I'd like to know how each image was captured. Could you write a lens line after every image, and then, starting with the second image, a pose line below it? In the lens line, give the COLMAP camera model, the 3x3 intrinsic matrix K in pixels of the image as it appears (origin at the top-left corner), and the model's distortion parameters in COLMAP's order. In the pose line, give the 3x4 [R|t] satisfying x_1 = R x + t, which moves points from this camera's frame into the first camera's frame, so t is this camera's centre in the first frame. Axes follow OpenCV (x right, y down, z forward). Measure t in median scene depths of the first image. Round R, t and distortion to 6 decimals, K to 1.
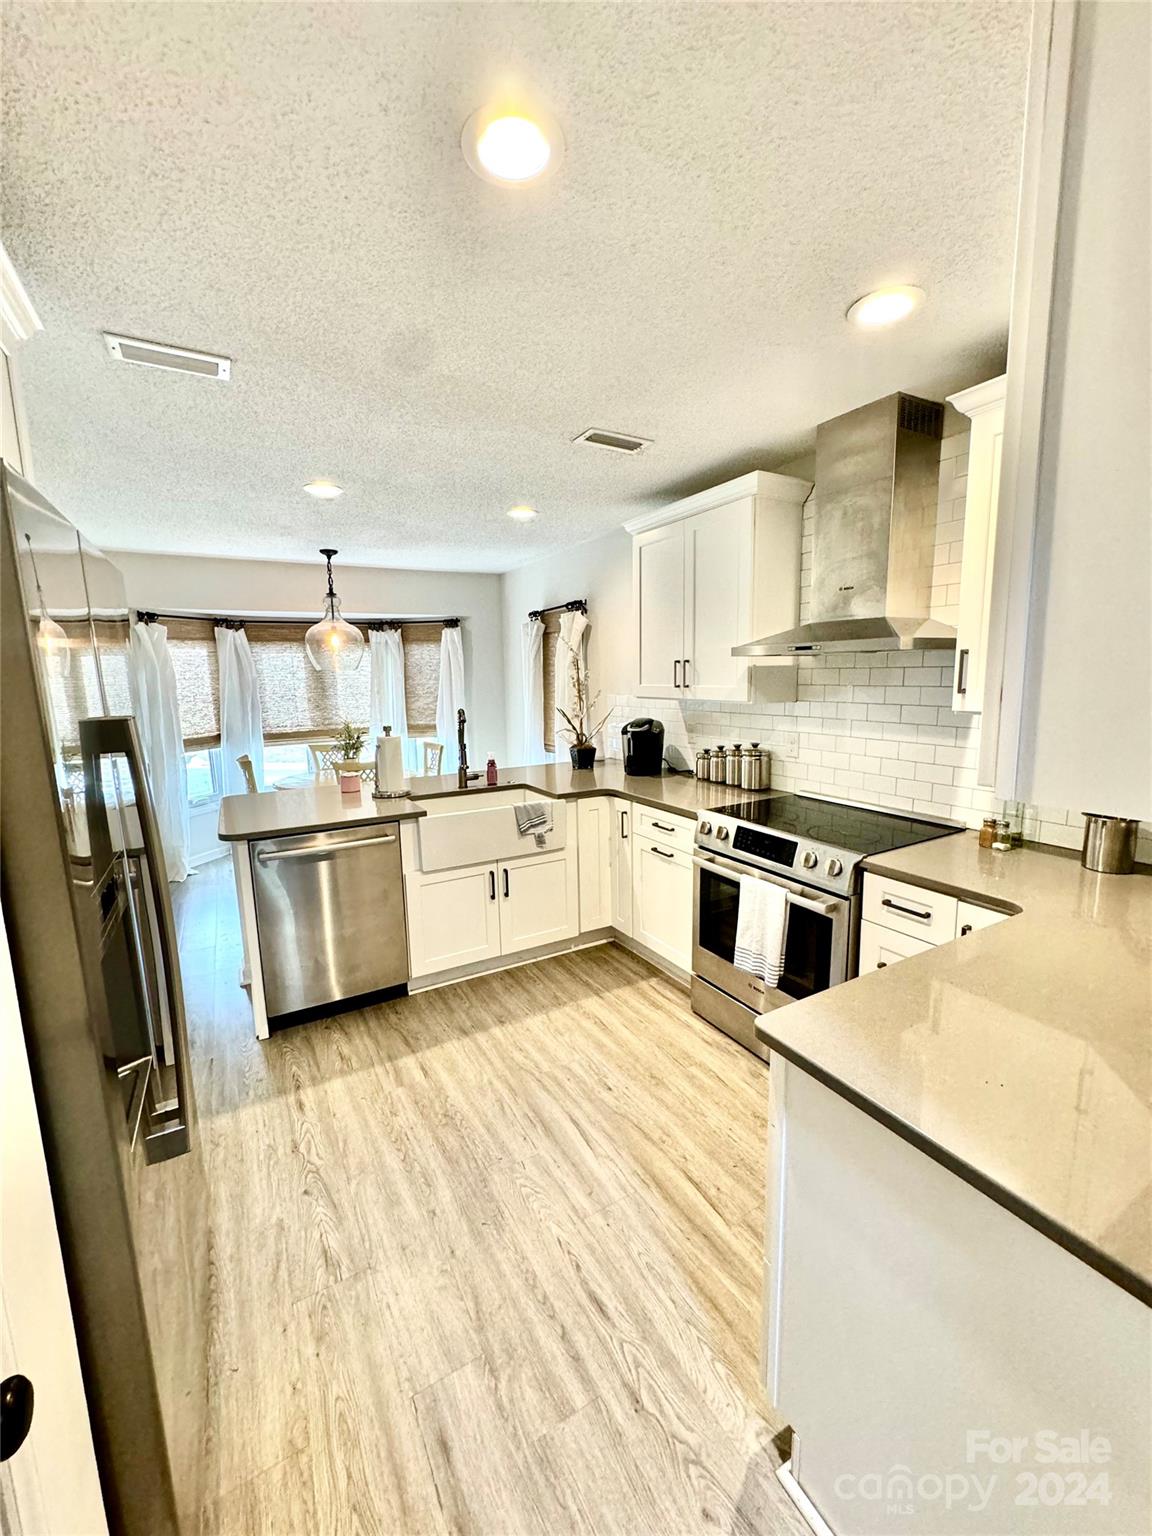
lens RADIAL K [[613.1, 0, 571.9], [0, 613.1, 767.8], [0, 0, 1]] dist [-0.010368, 0.001359]
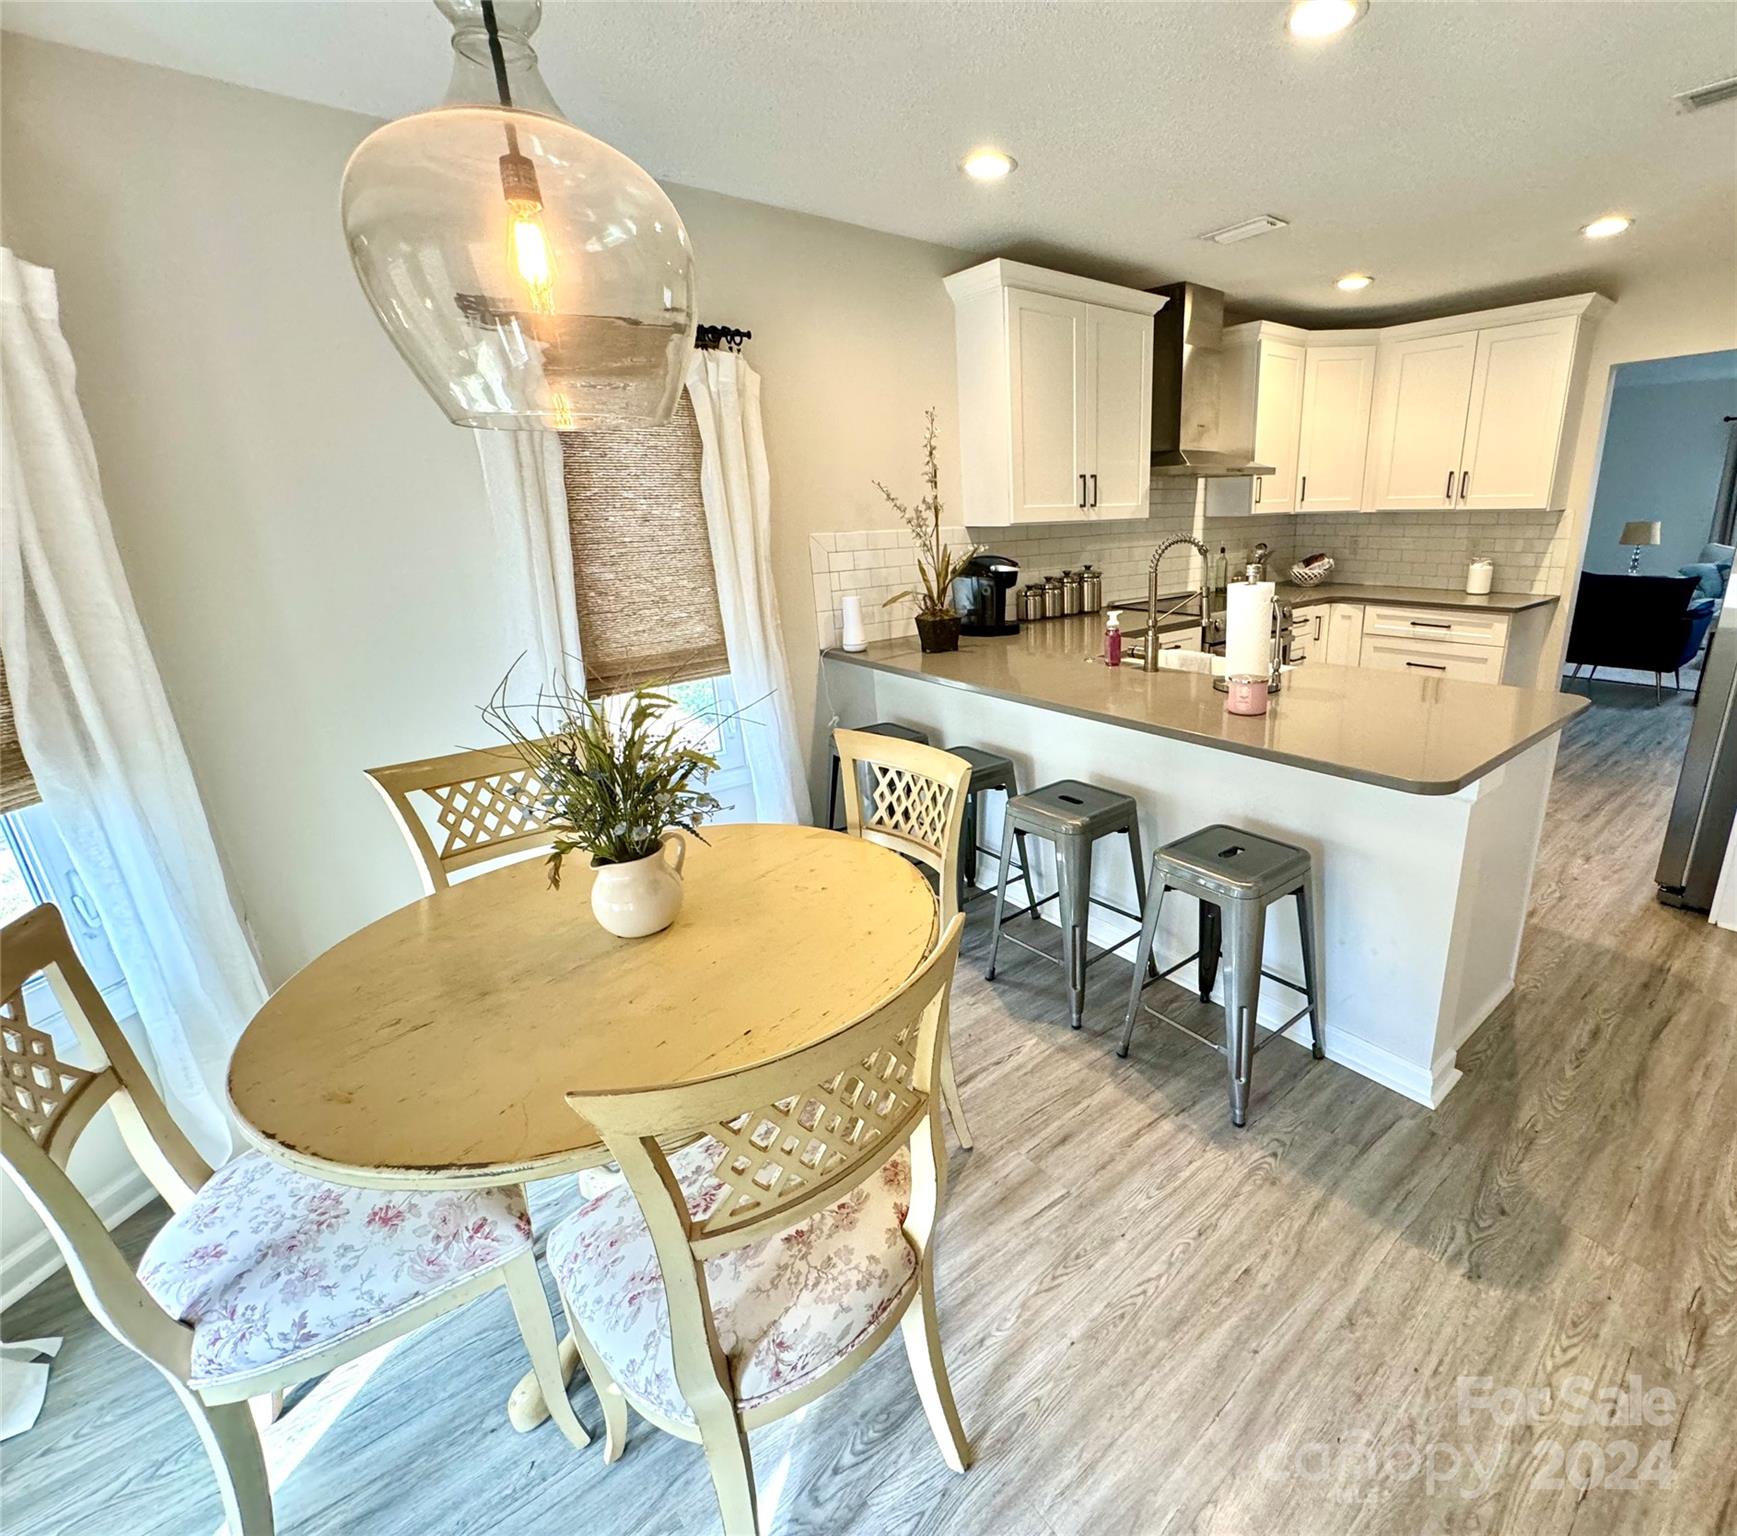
lens RADIAL K [[819.3, 0, 1005.8], [0, 819.3, 784.7], [0, 0, 1]] dist [-0.015840, 0.004230]
pose [[-0.218598, -0.285410, 0.933143, -1.725088], [0.174616, 0.929395, 0.325169, -0.276071], [-0.960065, 0.234023, -0.153326, 2.370212]]
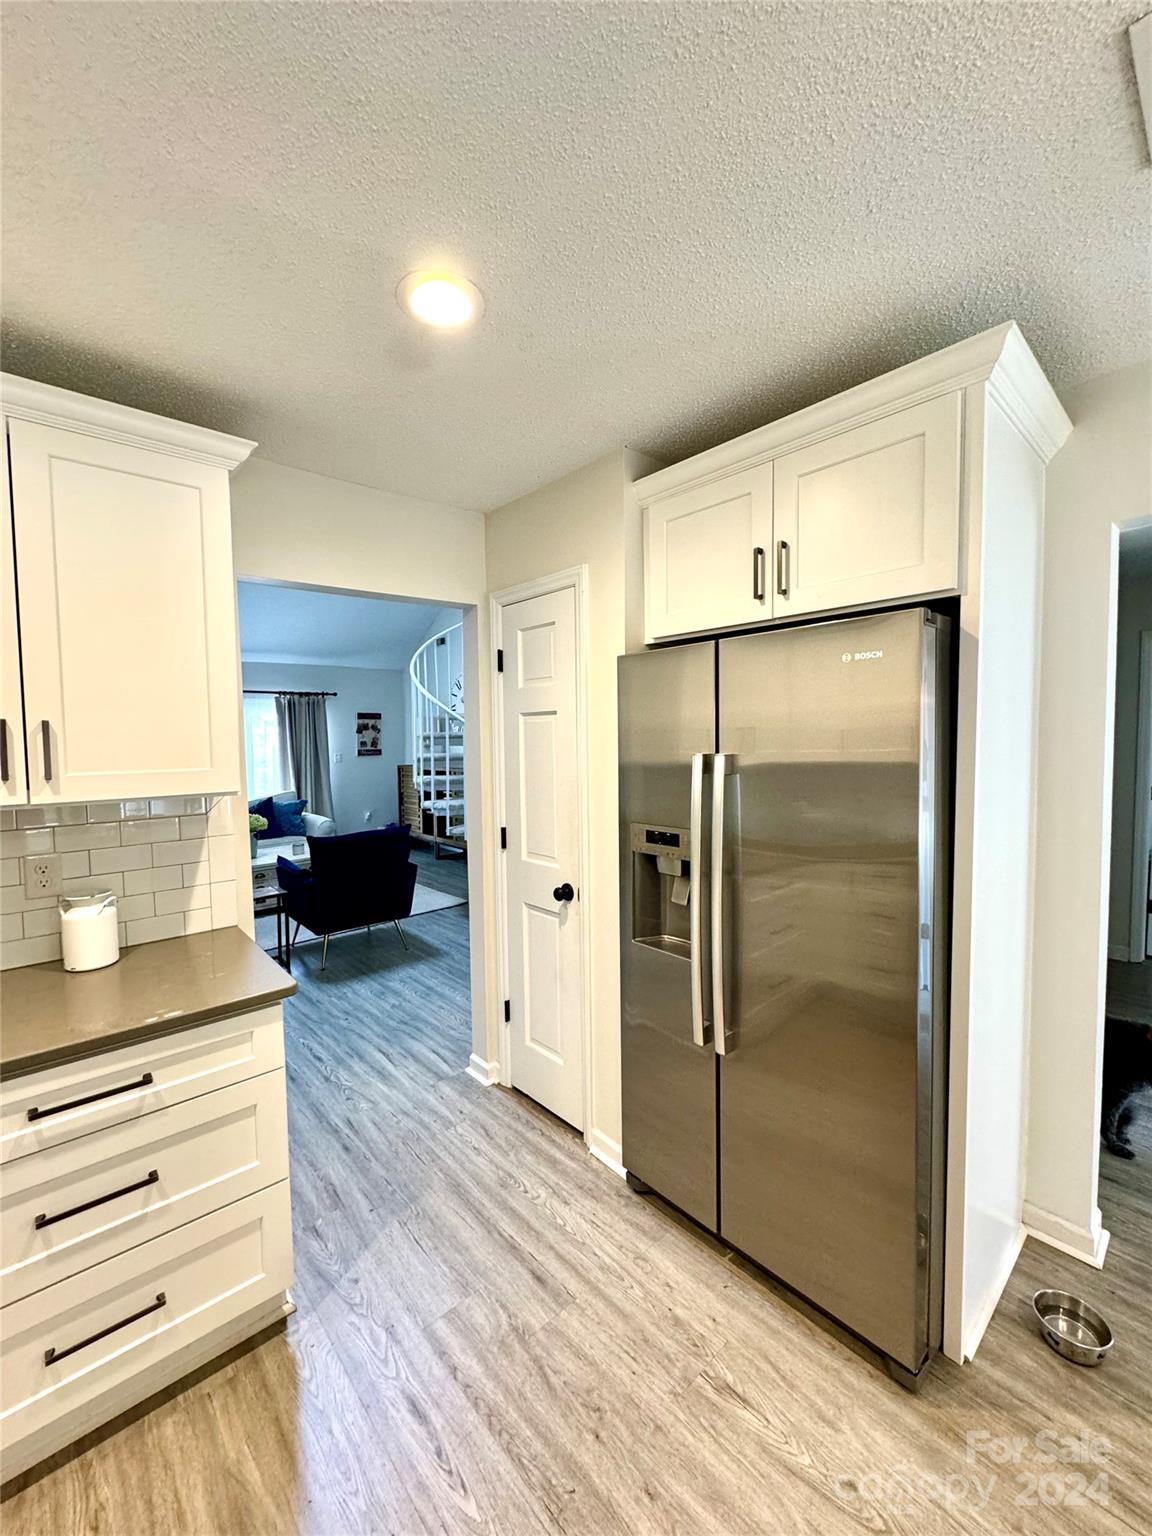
lens RADIAL K [[613.1, 0, 579.1], [0, 613.1, 766.3], [0, 0, 1]] dist [-0.010368, 0.001359]
pose [[-0.975587, 0.047683, -0.214374, -0.036730], [0.005016, 0.980727, 0.195318, -0.208989], [0.219555, 0.189474, -0.957024, 1.400537]]
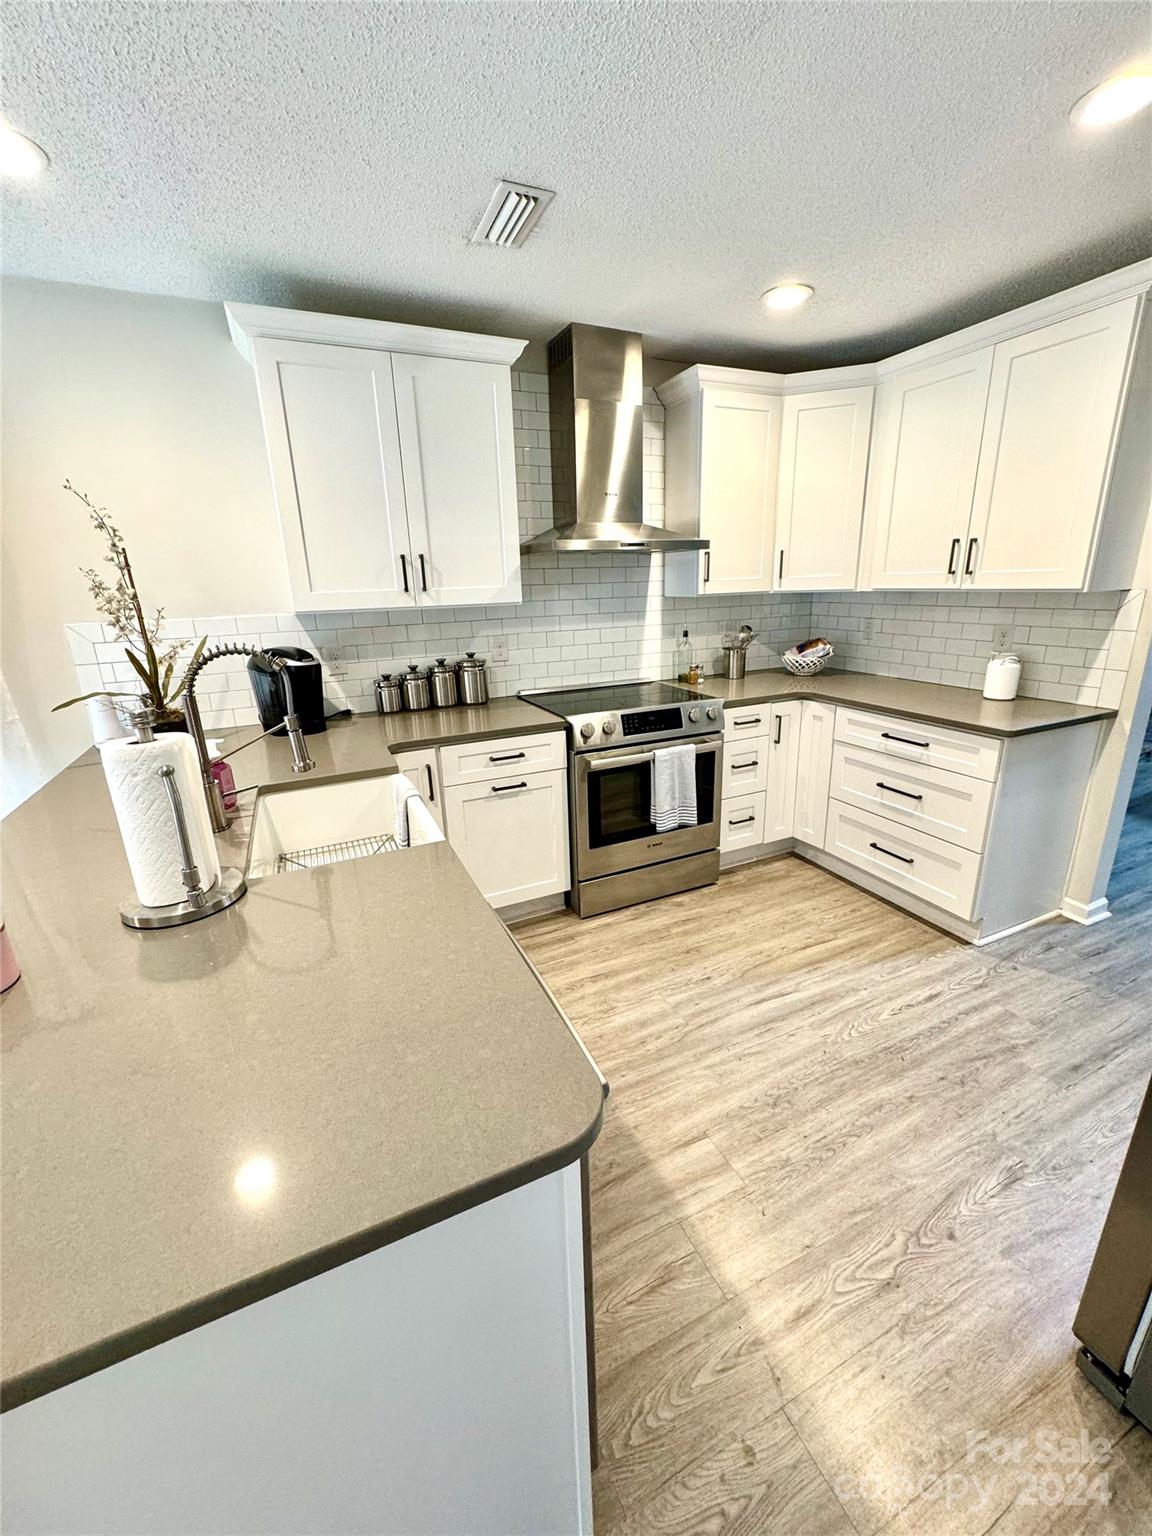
lens RADIAL K [[613.1, 0, 573.8], [0, 613.1, 772.0], [0, 0, 1]] dist [-0.010368, 0.001359]
pose [[0.085171, -0.277368, 0.956981, -1.027823], [0.176394, 0.949497, 0.259500, -0.134629], [-0.980628, 0.146704, 0.129796, 1.259489]]
